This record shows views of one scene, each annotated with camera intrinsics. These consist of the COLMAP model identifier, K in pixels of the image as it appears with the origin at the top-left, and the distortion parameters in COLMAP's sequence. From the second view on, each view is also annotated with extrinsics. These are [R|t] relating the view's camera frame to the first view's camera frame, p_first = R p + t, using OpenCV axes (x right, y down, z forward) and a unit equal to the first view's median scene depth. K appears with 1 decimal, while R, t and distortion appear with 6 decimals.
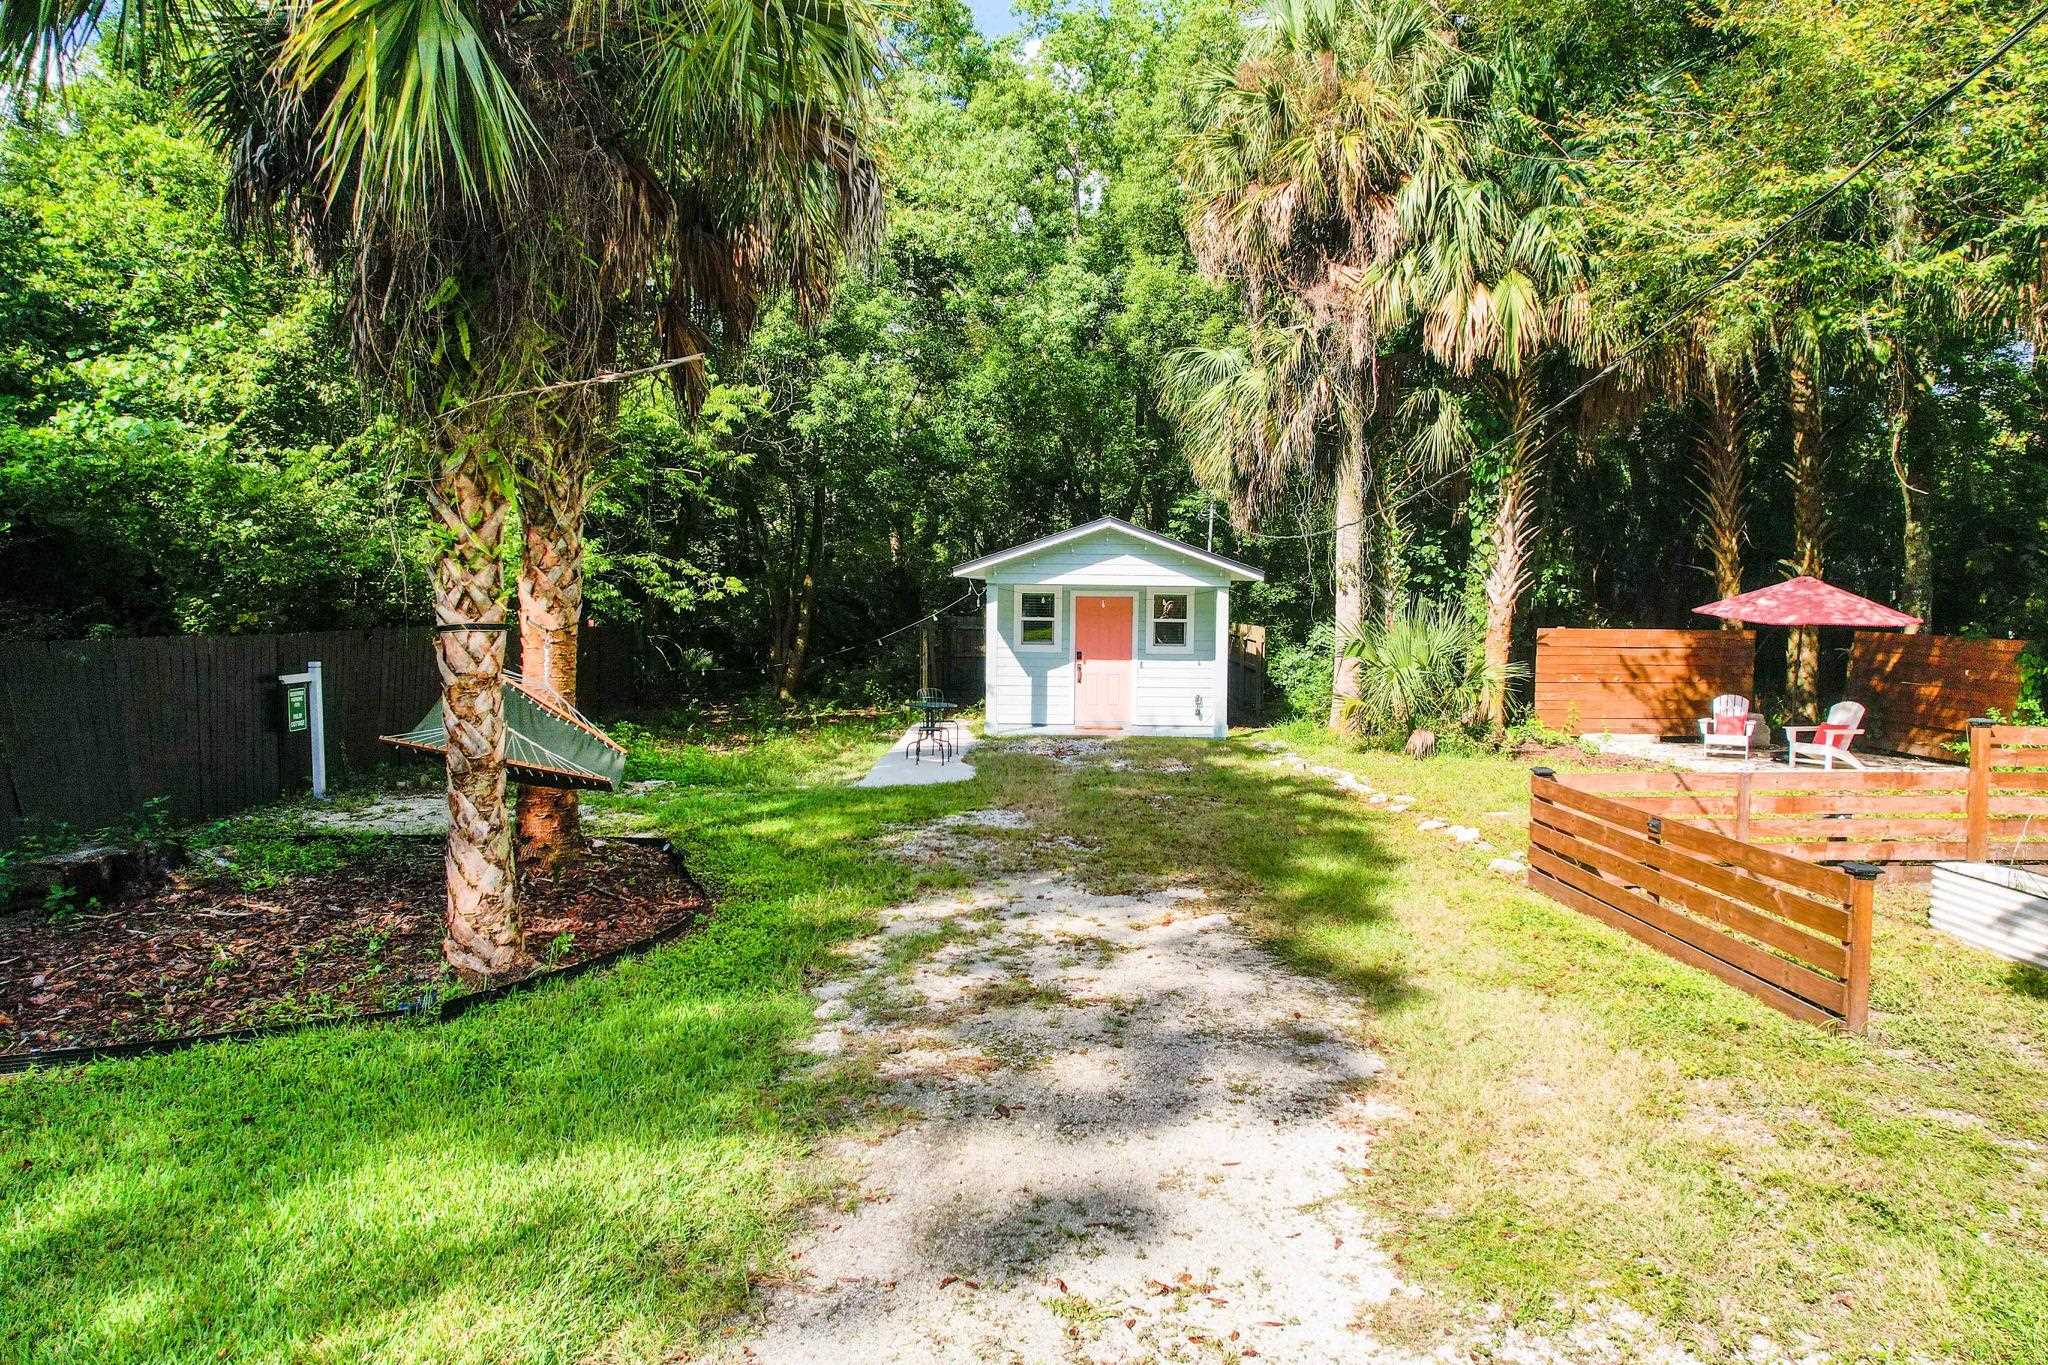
lens RADIAL K [[1282.9, 0, 1021.2], [0, 1282.9, 625.2], [0, 0, 1]] dist [-0.063992, -0.000298]
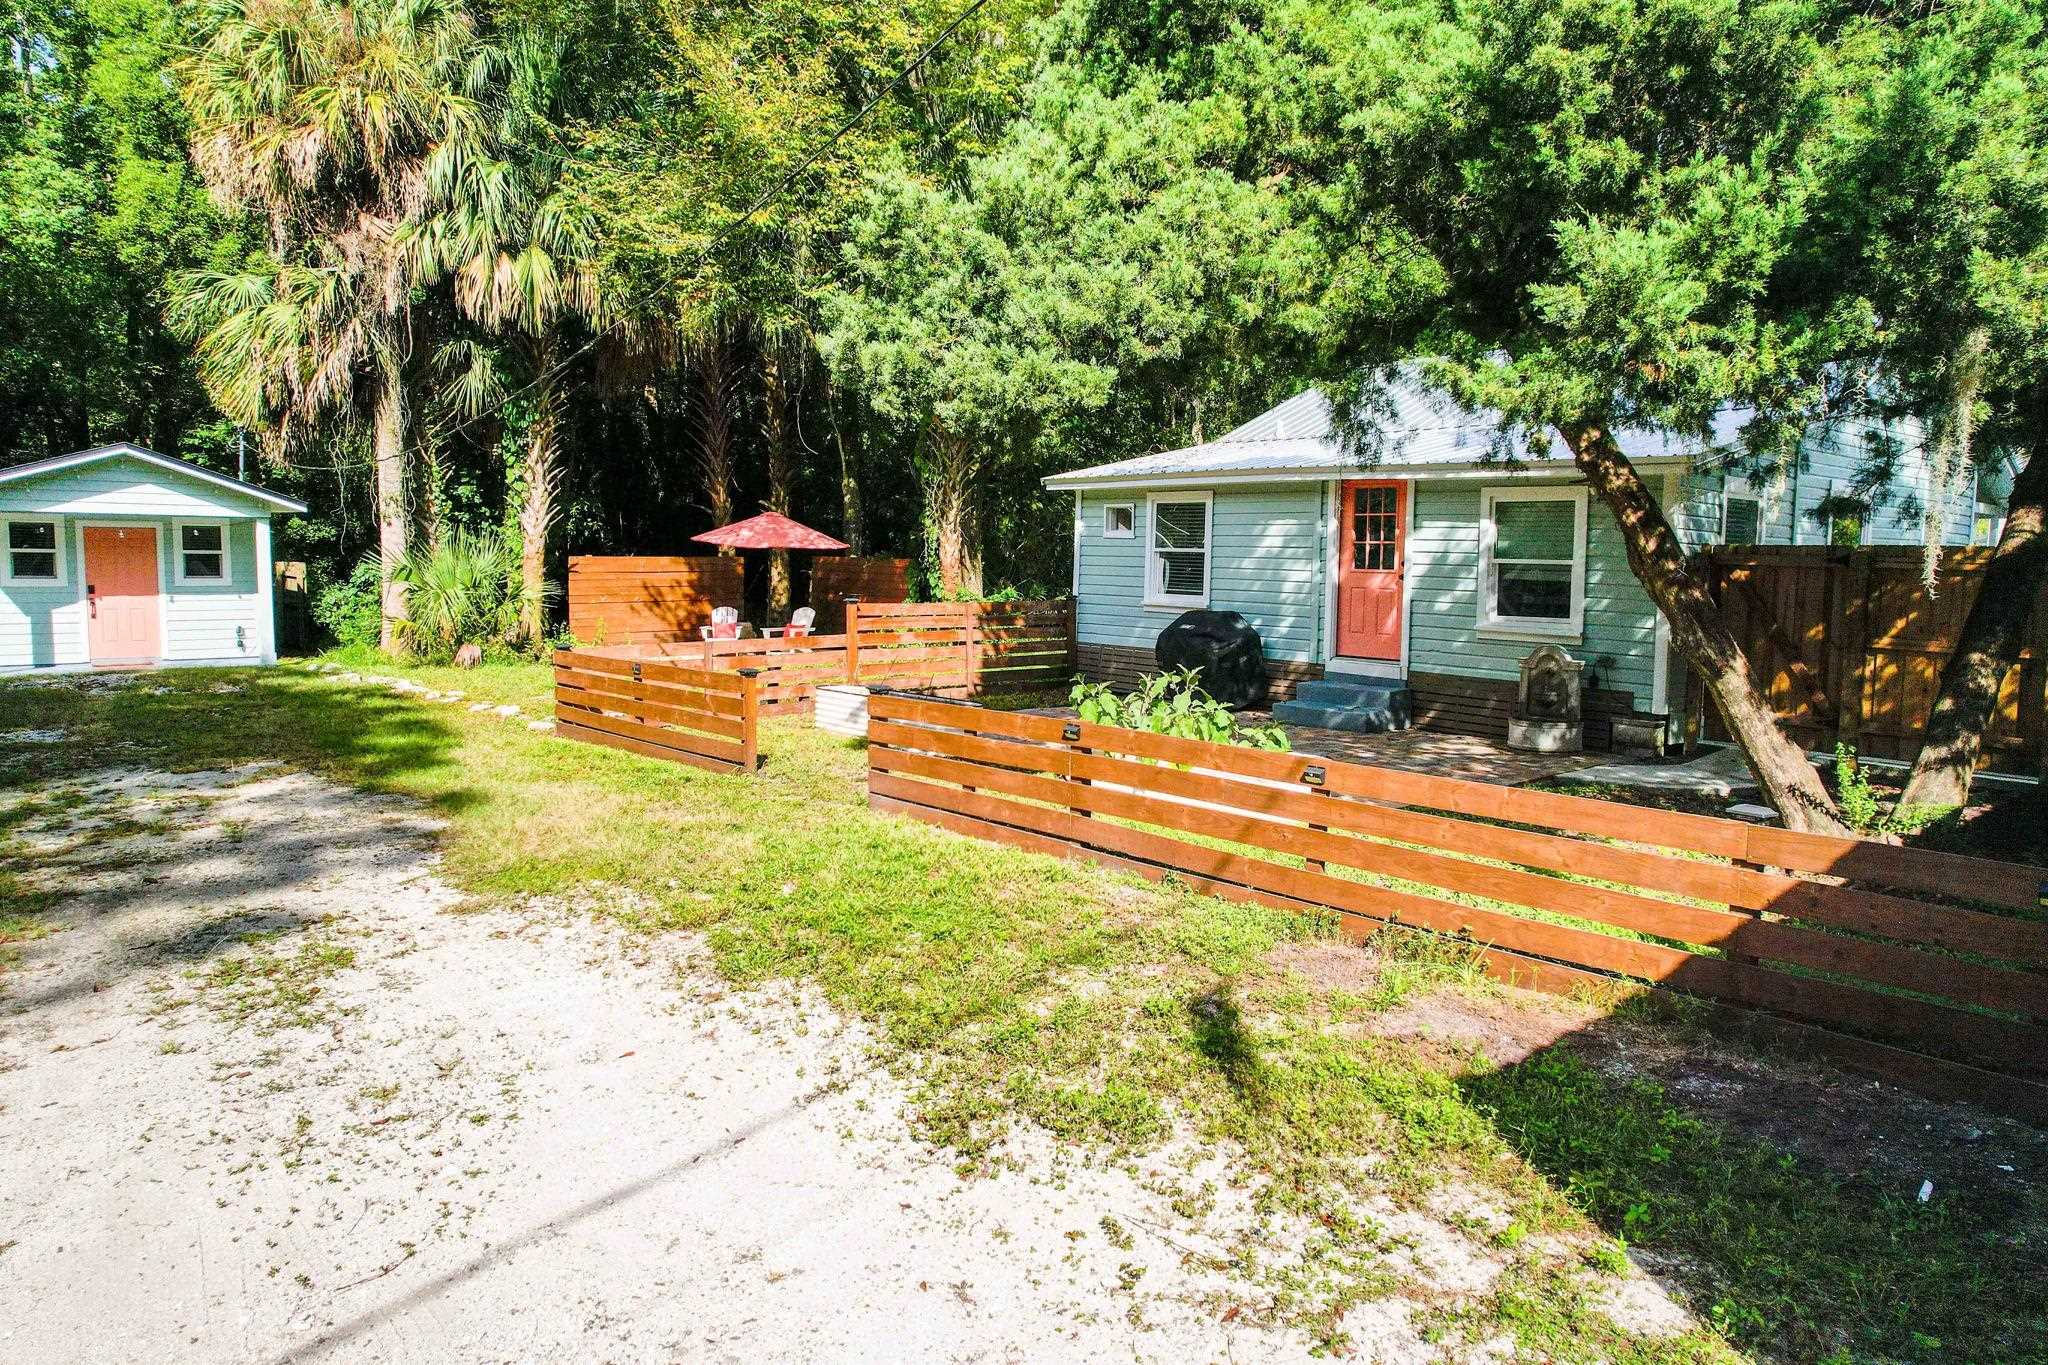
lens RADIAL K [[1349.8, 0, 1024.0], [0, 1349.8, 682.5], [0, 0, 1]] dist [-0.042932, 0.062537]
pose [[0.767494, -0.066980, 0.637547, -0.071330], [0.016509, 0.996262, 0.084792, 0.022063], [-0.640843, -0.054552, 0.765731, -0.234497]]
